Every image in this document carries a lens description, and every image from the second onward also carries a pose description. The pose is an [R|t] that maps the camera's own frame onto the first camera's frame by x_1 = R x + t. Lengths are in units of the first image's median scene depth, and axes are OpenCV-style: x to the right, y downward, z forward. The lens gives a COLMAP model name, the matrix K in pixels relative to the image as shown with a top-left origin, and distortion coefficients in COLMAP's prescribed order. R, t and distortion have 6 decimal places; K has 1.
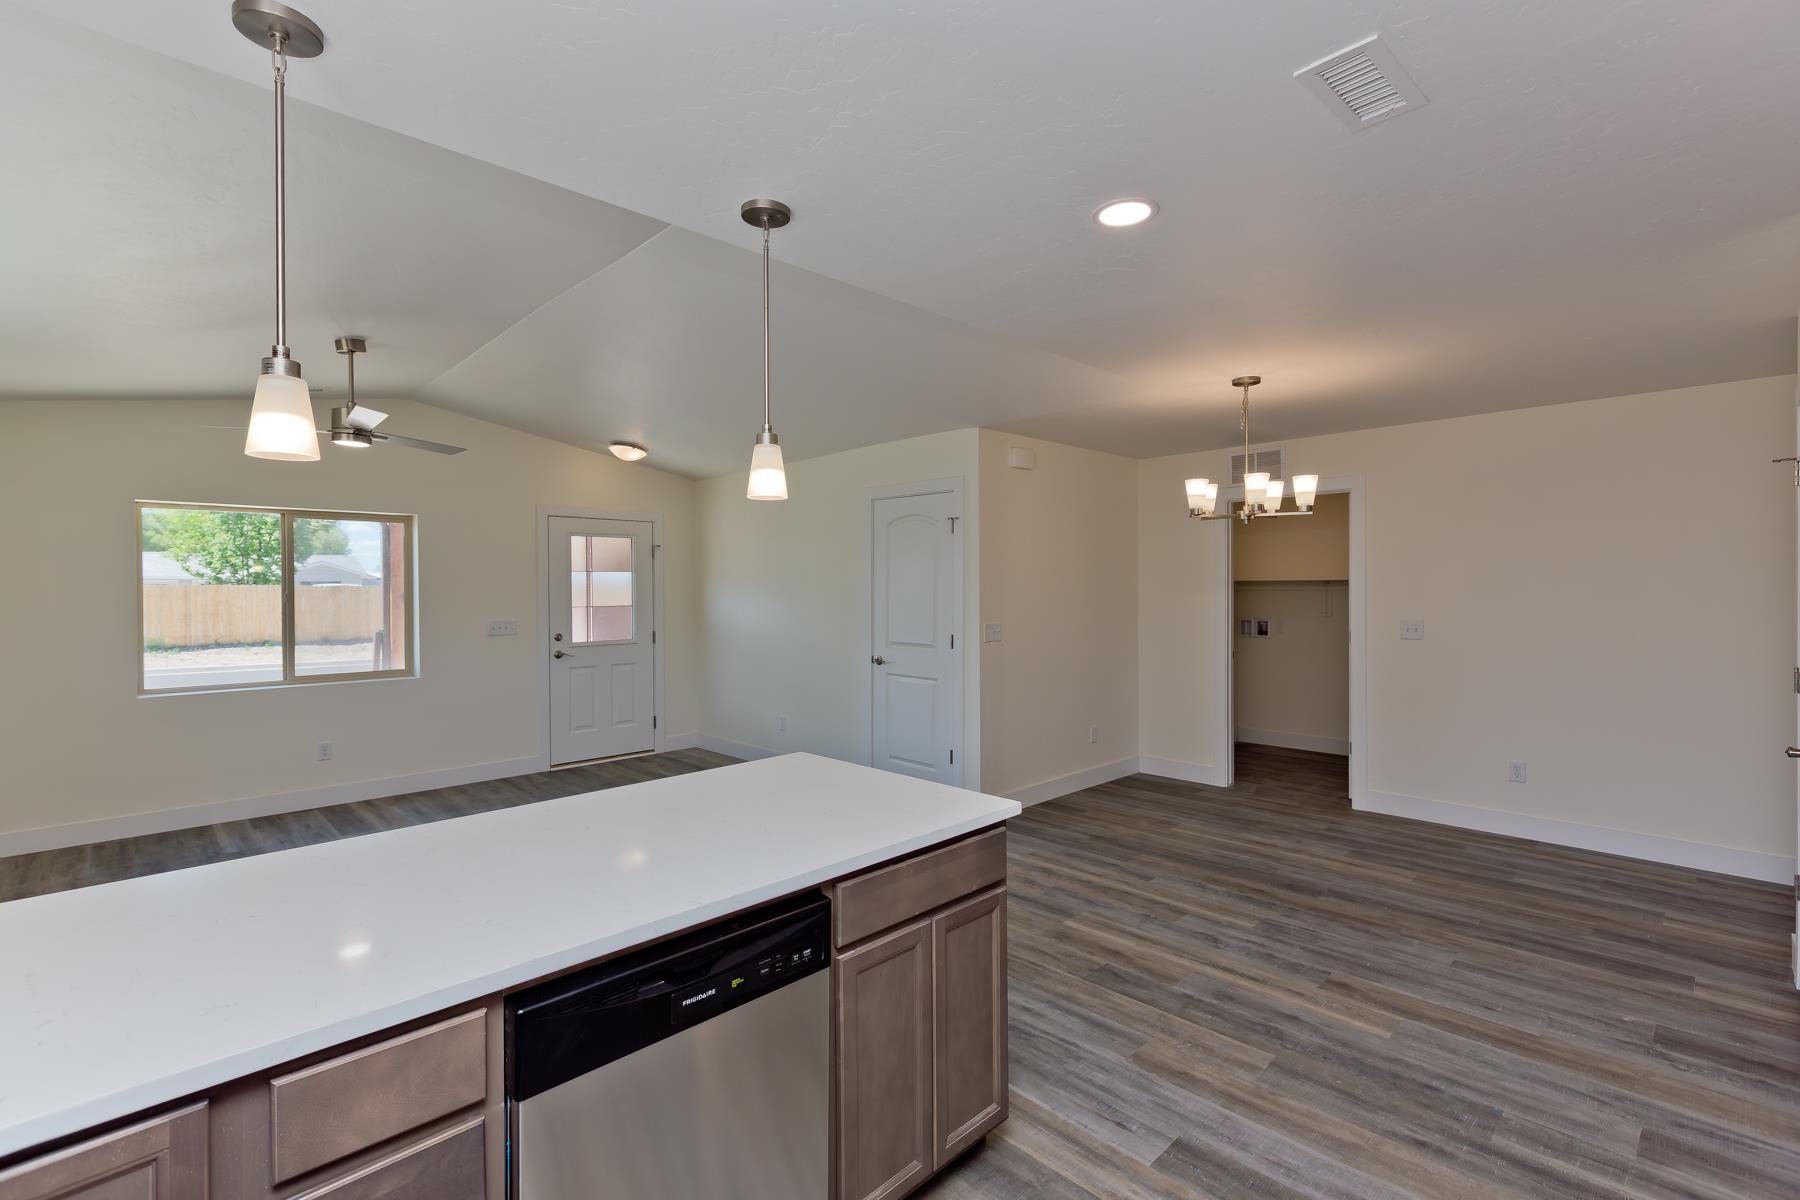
lens RADIAL K [[808.7, 0, 897.0], [0, 808.7, 591.9], [0, 0, 1]] dist [0.002531, -0.001239]
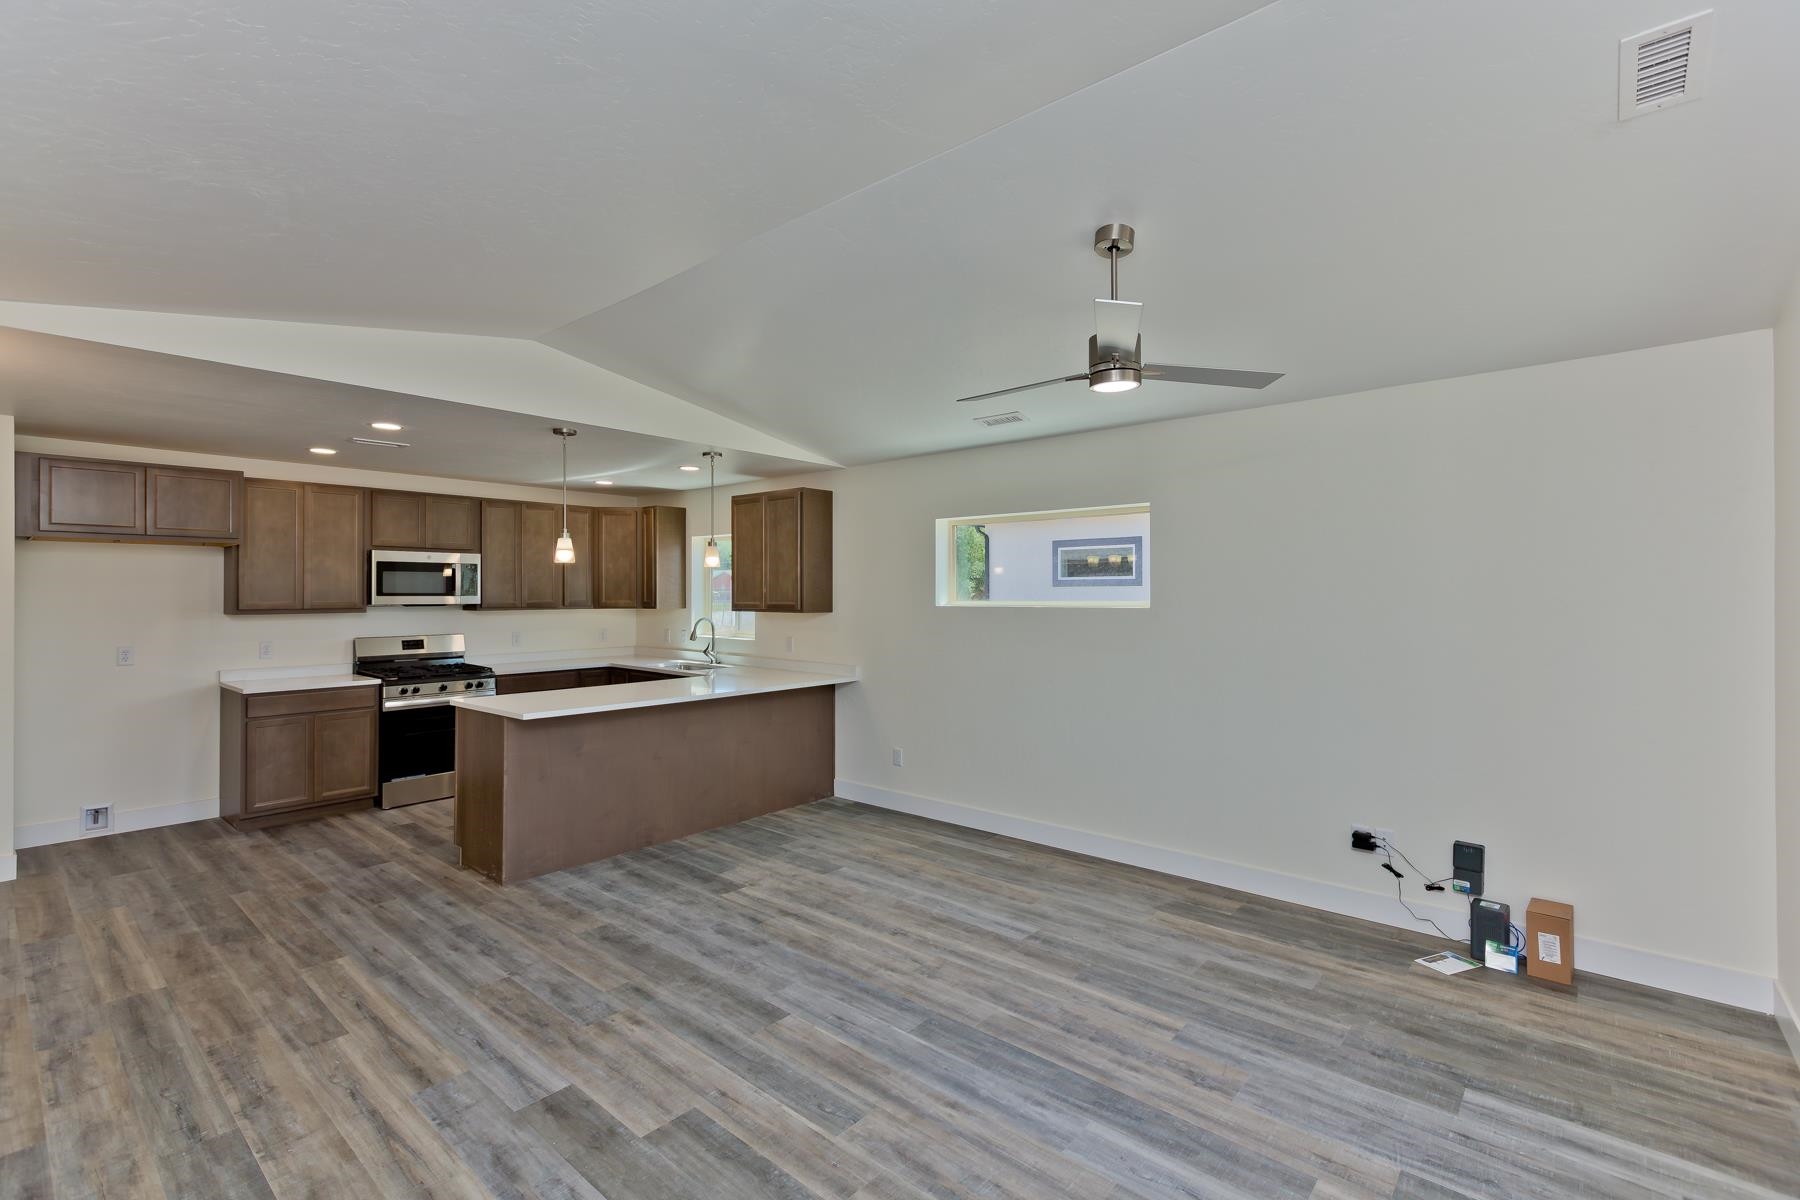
lens RADIAL K [[808.7, 0, 897.0], [0, 808.7, 591.9], [0, 0, 1]] dist [0.002531, -0.001239]
pose [[-0.996341, 0.006577, -0.085216, -0.573354], [0.006466, 0.999978, 0.001586, -0.021665], [0.085225, 0.001029, -0.996361, 2.143636]]
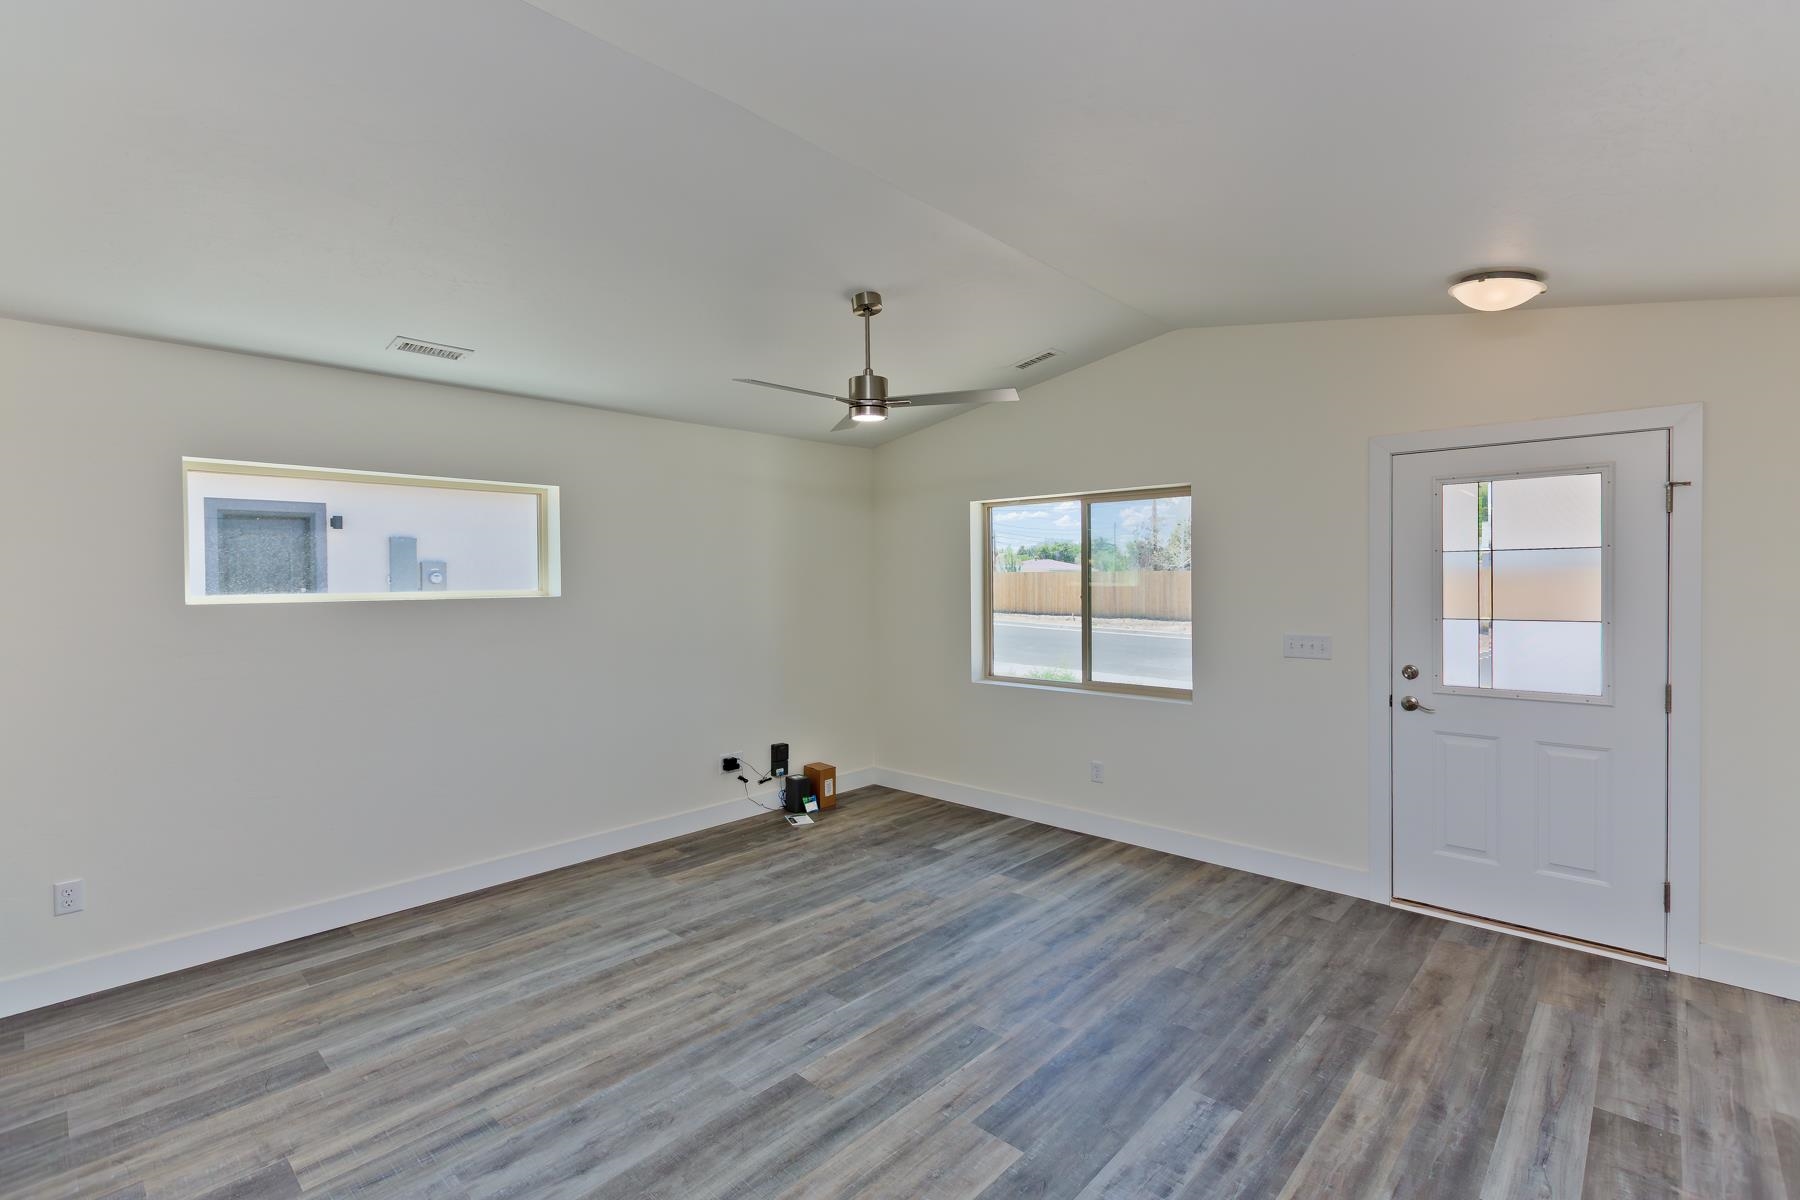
lens RADIAL K [[808.7, 0, 897.0], [0, 808.7, 591.9], [0, 0, 1]] dist [0.002531, -0.001239]
pose [[0.047922, 0.020710, -0.998636, 0.240649], [0.004680, 0.999769, 0.020958, -0.024930], [0.998840, -0.005678, 0.047814, 1.293256]]
